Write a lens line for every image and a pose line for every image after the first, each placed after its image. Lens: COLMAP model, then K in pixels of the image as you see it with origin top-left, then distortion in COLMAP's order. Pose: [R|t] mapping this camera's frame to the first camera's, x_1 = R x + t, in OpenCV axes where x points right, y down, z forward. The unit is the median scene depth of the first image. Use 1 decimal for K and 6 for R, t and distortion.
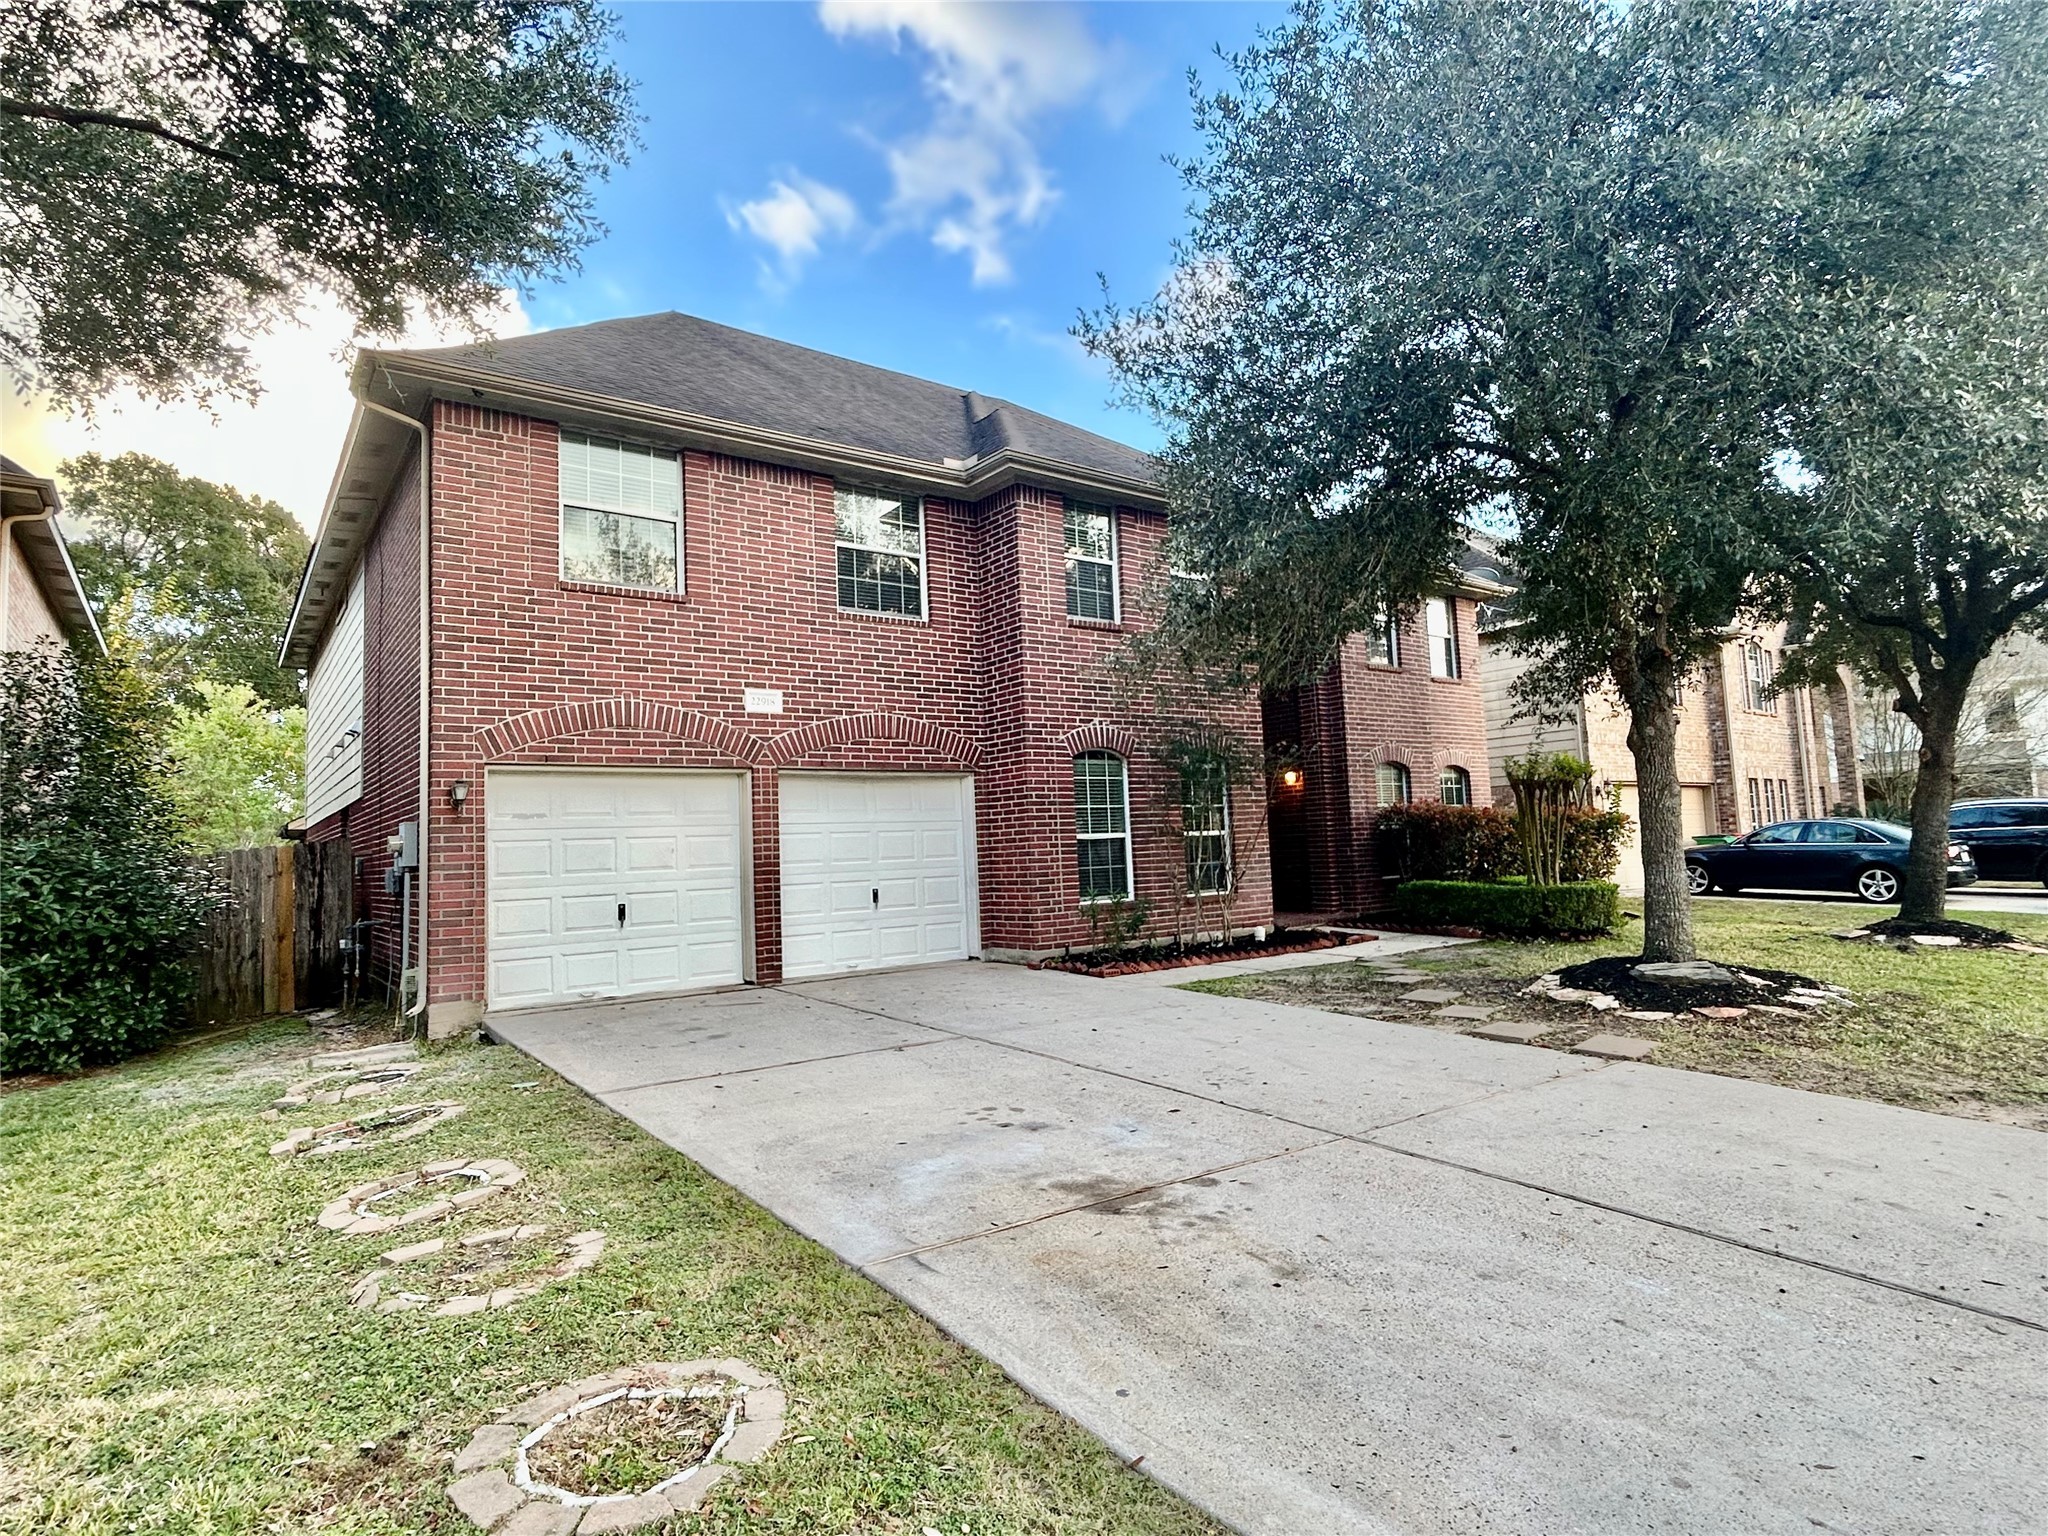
lens RADIAL K [[1113.0, 0, 1021.3], [0, 1113.0, 761.7], [0, 0, 1]] dist [-0.000626, -0.000075]
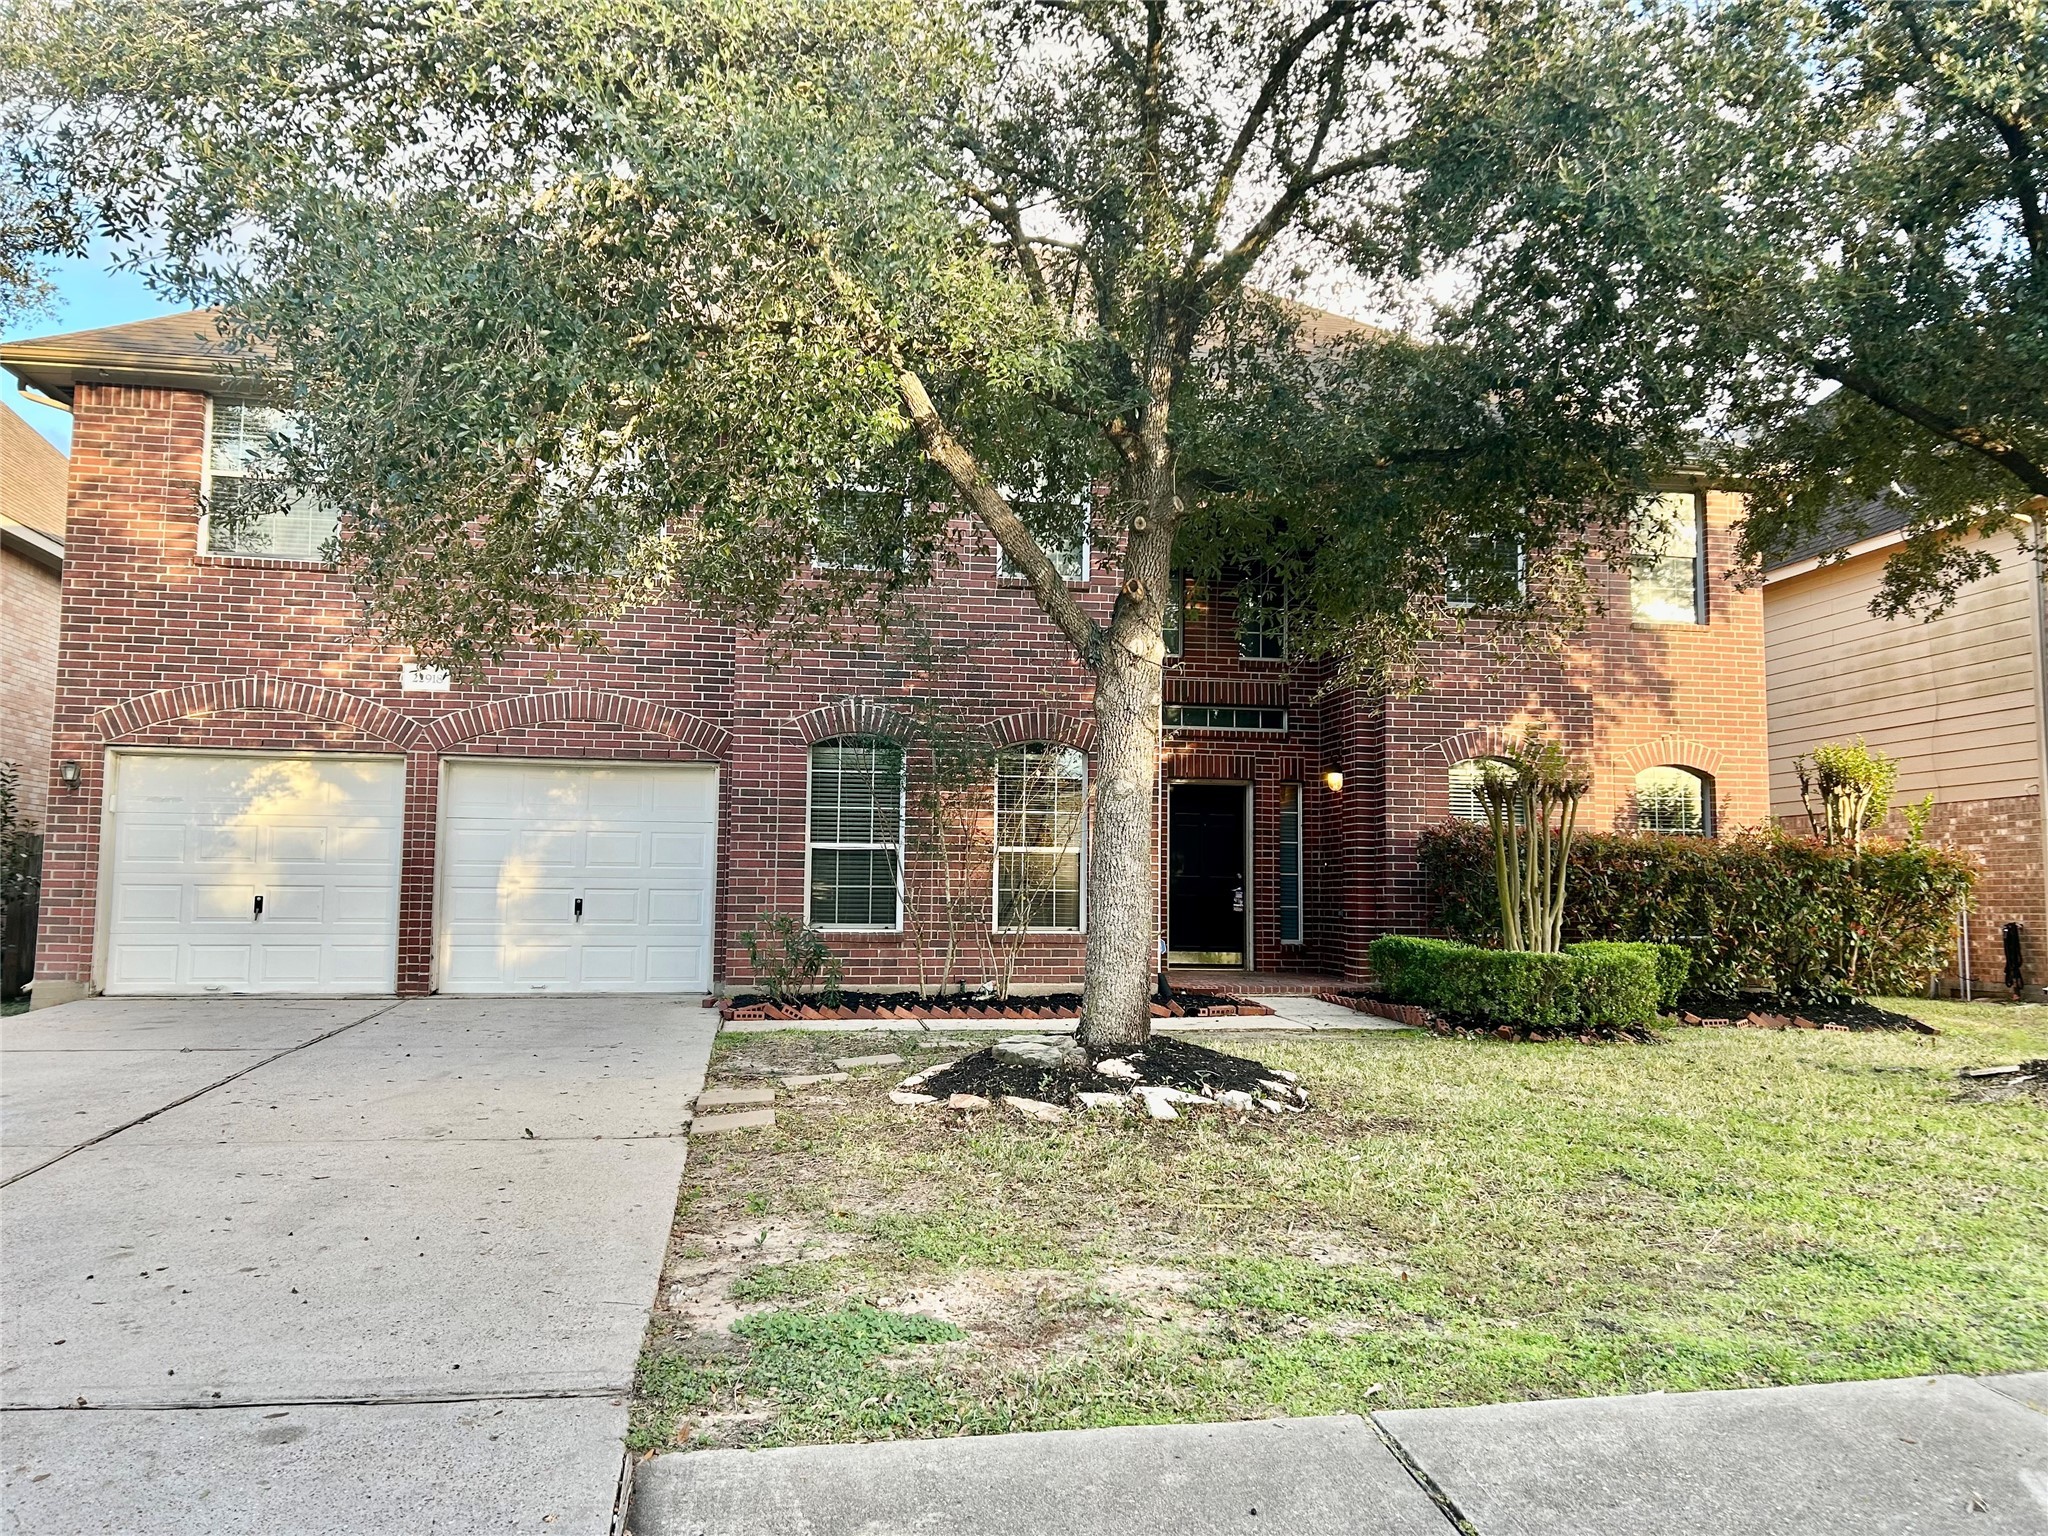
lens RADIAL K [[1547.6, 0, 1024.0], [0, 1547.6, 768.0], [0, 0, 1]] dist [0.003266, -0.002178]
pose [[0.902938, 0.010496, -0.429642, 0.746188], [-0.009706, 0.999945, 0.004028, 0.007782], [0.429661, 0.000533, 0.902990, 0.091038]]
